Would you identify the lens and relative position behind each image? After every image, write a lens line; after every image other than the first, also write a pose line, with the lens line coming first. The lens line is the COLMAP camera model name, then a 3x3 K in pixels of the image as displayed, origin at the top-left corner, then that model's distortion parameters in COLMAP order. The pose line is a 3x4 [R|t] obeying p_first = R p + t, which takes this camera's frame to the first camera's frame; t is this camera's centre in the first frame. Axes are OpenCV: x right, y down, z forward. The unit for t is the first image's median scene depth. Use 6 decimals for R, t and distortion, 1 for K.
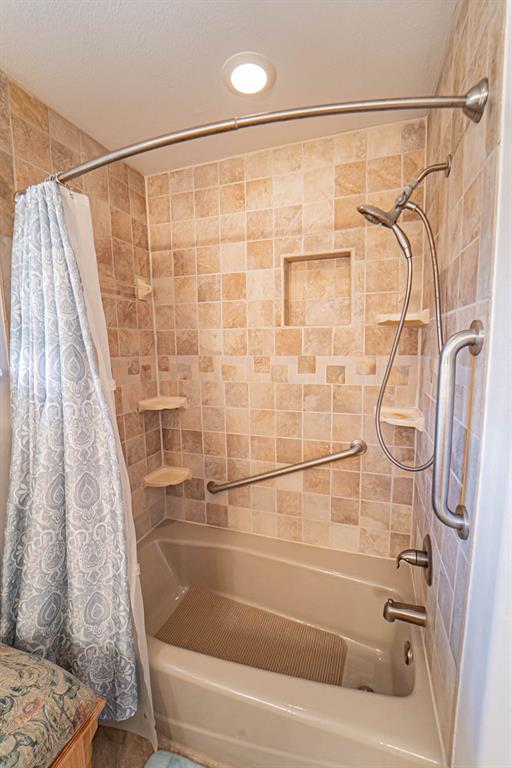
lens RADIAL K [[315.5, 0, 260.5], [0, 315.5, 384.4], [0, 0, 1]] dist [-0.022846, -0.000743]
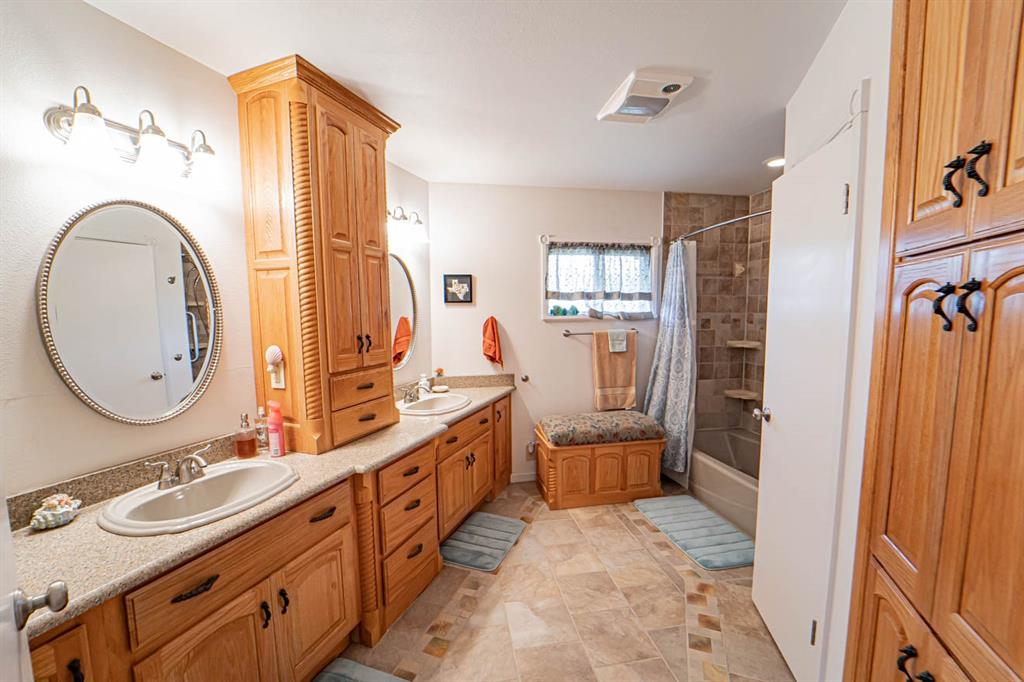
lens RADIAL K [[420.7, 0, 512.2], [0, 420.7, 349.8], [0, 0, 1]] dist [-0.022846, -0.000743]
pose [[0.480206, 0.097505, -0.871720, 1.556315], [-0.114243, 0.992290, 0.048058, 0.202212], [0.869684, 0.076510, 0.487643, -1.616386]]
